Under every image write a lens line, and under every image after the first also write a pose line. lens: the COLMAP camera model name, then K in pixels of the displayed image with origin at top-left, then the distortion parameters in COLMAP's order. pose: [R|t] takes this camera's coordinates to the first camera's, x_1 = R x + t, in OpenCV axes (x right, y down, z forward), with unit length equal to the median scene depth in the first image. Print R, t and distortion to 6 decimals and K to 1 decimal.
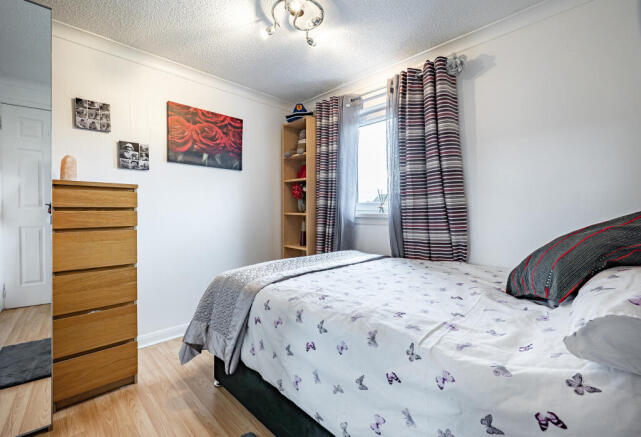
lens RADIAL K [[275.6, 0, 318.2], [0, 275.6, 211.3], [0, 0, 1]] dist [0.001898, -0.007489]
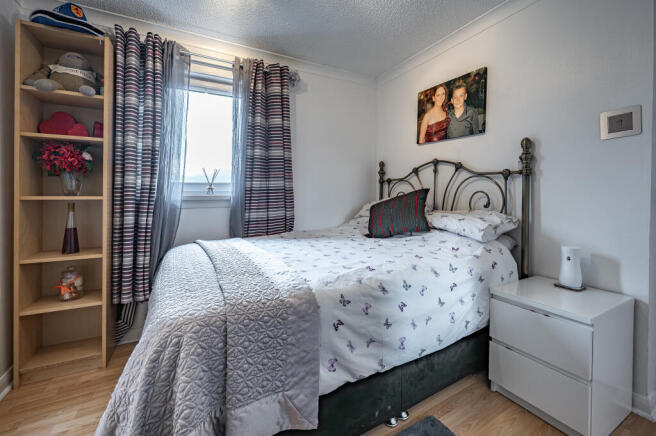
lens RADIAL K [[252.6, 0, 325.9], [0, 252.6, 193.5], [0, 0, 1]] dist [0.000303, -0.000052]
pose [[0.306579, -0.006800, 0.951821, -0.516682], [0.006123, 0.999968, 0.005172, 0.000405], [-0.951826, 0.004242, 0.306610, 0.438502]]
